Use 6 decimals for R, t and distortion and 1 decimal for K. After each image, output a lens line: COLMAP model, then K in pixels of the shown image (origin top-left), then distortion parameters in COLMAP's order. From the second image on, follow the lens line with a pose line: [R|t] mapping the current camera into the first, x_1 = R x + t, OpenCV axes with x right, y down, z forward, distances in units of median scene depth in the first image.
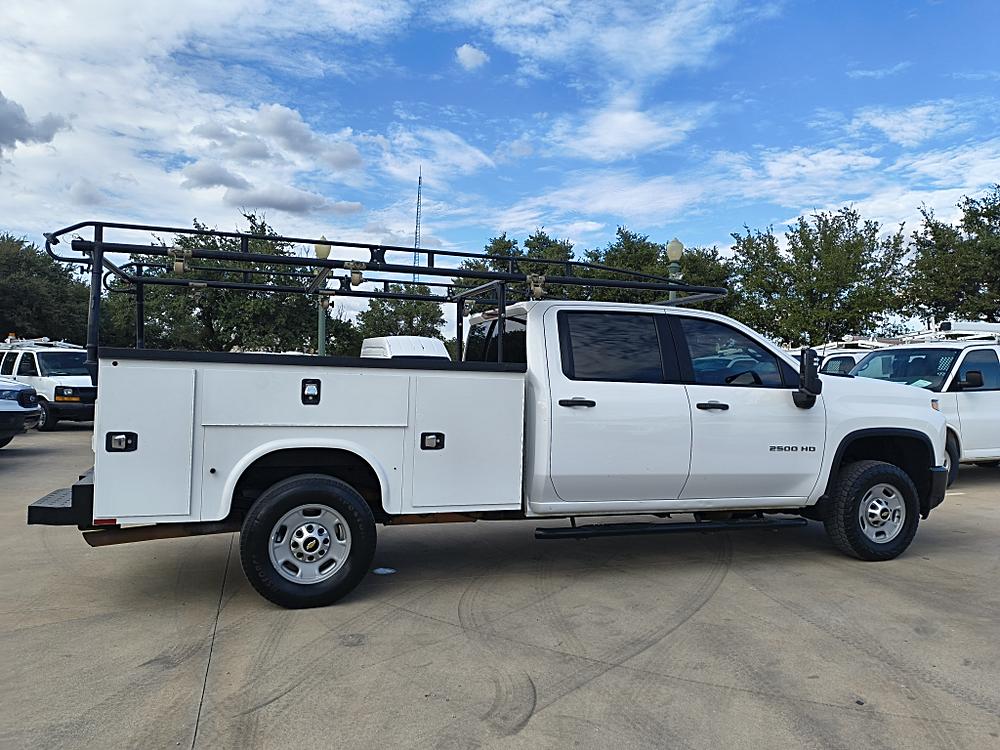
lens RADIAL K [[722.8, 0, 507.3], [0, 722.8, 373.8], [0, 0, 1]] dist [0.073258, -0.091003]
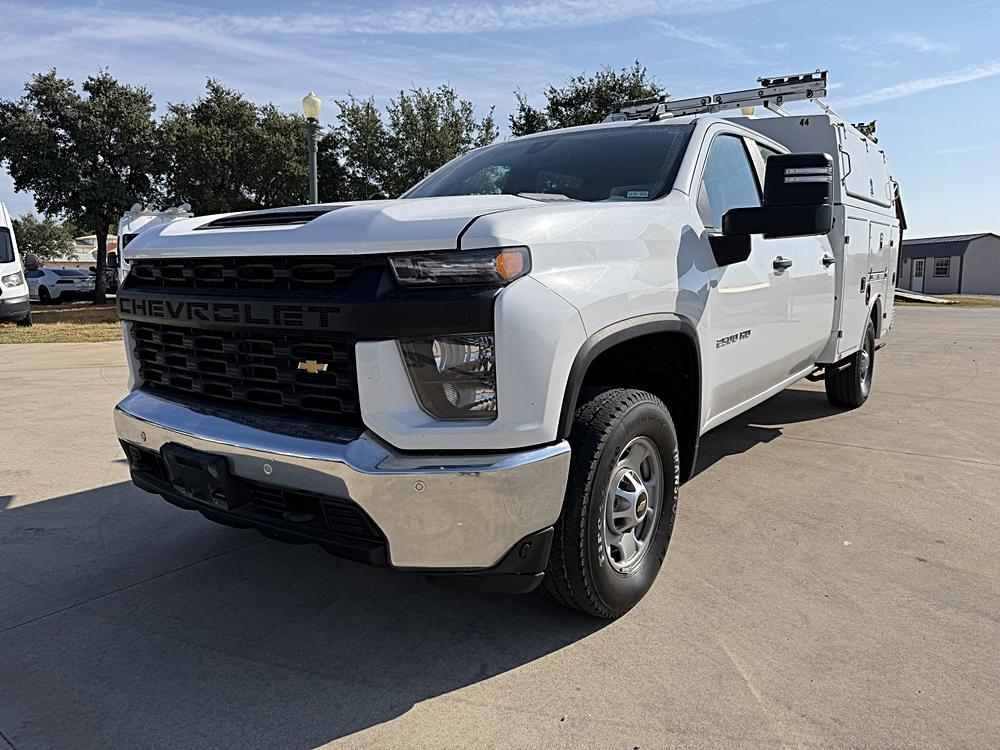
lens RADIAL K [[713.3, 0, 500.0], [0, 713.3, 375.0], [0, 0, 1]] dist [0.042297, -0.063280]
pose [[0.827970, -0.107499, 0.550373, -0.377846], [0.016082, 0.985602, 0.168315, 0.033913], [-0.560542, -0.130509, 0.817777, 0.372220]]
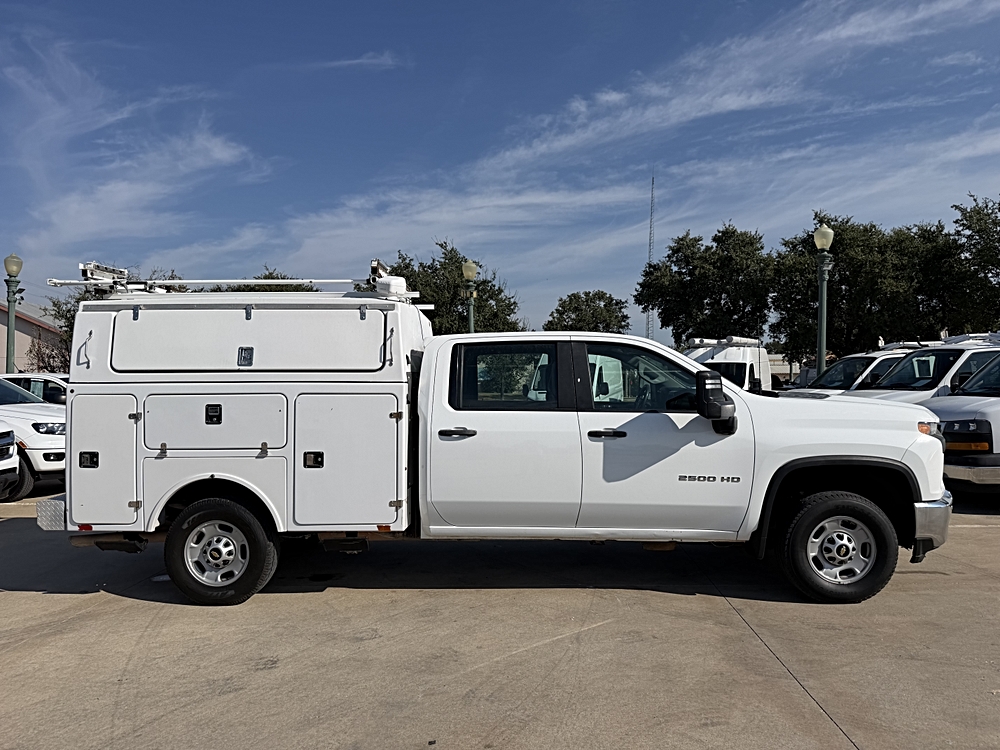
lens RADIAL K [[703.4, 0, 493.6], [0, 703.4, 383.5], [0, 0, 1]] dist [0.055098, -0.083087]
pose [[0.932586, -0.030803, -0.359632, 0.519945], [0.036014, 0.999321, 0.007798, -0.037238], [0.359147, -0.020225, 0.933062, 0.069277]]
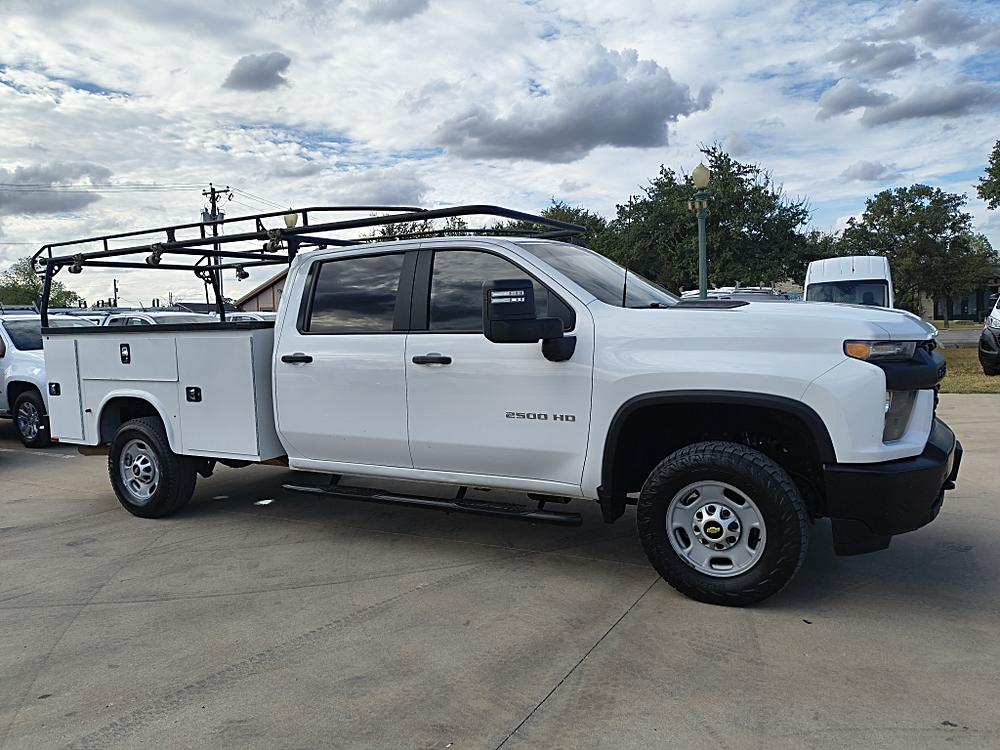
lens RADIAL K [[725.2, 0, 493.6], [0, 725.2, 377.5], [0, 0, 1]] dist [0.067668, -0.098557]
pose [[0.659077, 0.013786, -0.751949, 1.010119], [0.058266, 0.995891, 0.069328, 0.013532], [0.749815, -0.089506, 0.655565, 0.562305]]
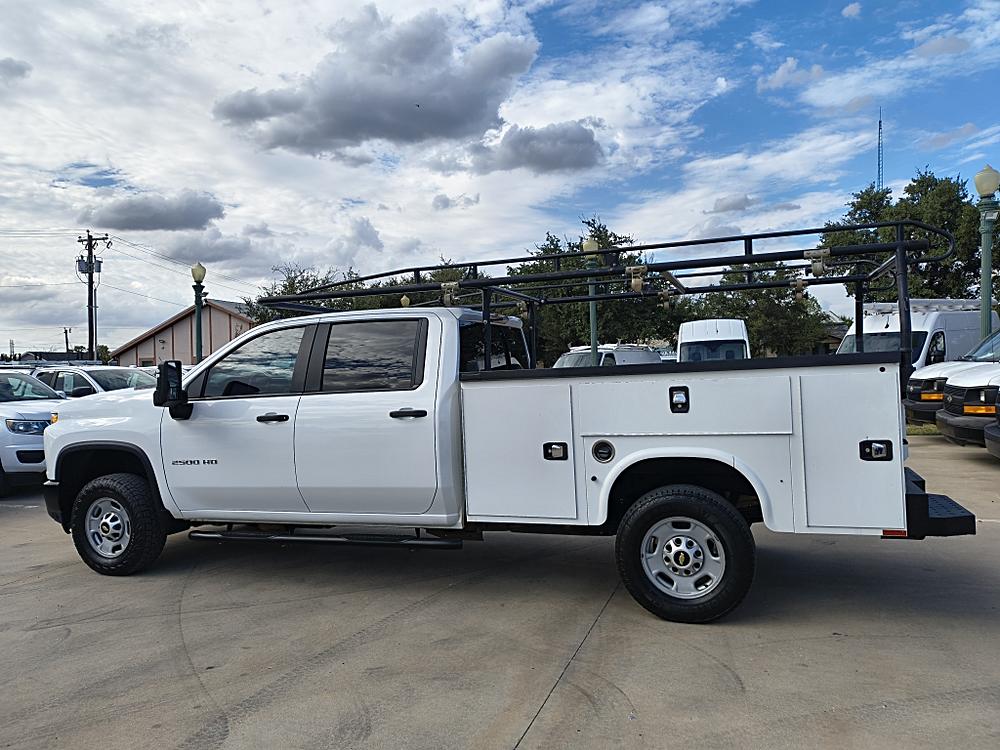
lens RADIAL K [[724.3, 0, 489.6], [0, 724.3, 372.7], [0, 0, 1]] dist [0.068475, -0.077860]
pose [[0.774814, -0.041376, -0.630833, 1.067209], [0.056251, 0.998410, 0.003604, -0.010378], [0.629681, -0.038277, 0.775910, 0.243394]]
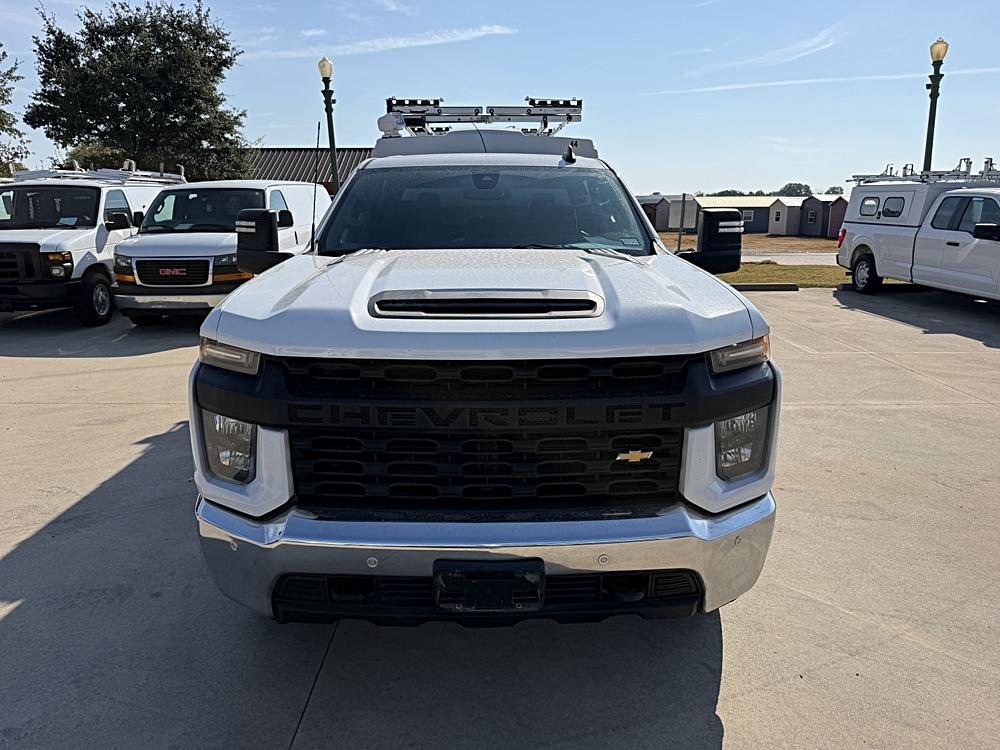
lens RADIAL K [[724.7, 0, 493.5], [0, 724.7, 374.6], [0, 0, 1]] dist [0.005259, 0.008518]
pose [[0.324933, -0.231252, 0.917028, -0.673367], [-0.001177, 0.969544, 0.244913, -0.063604], [-0.945736, -0.080659, 0.314765, 0.724182]]
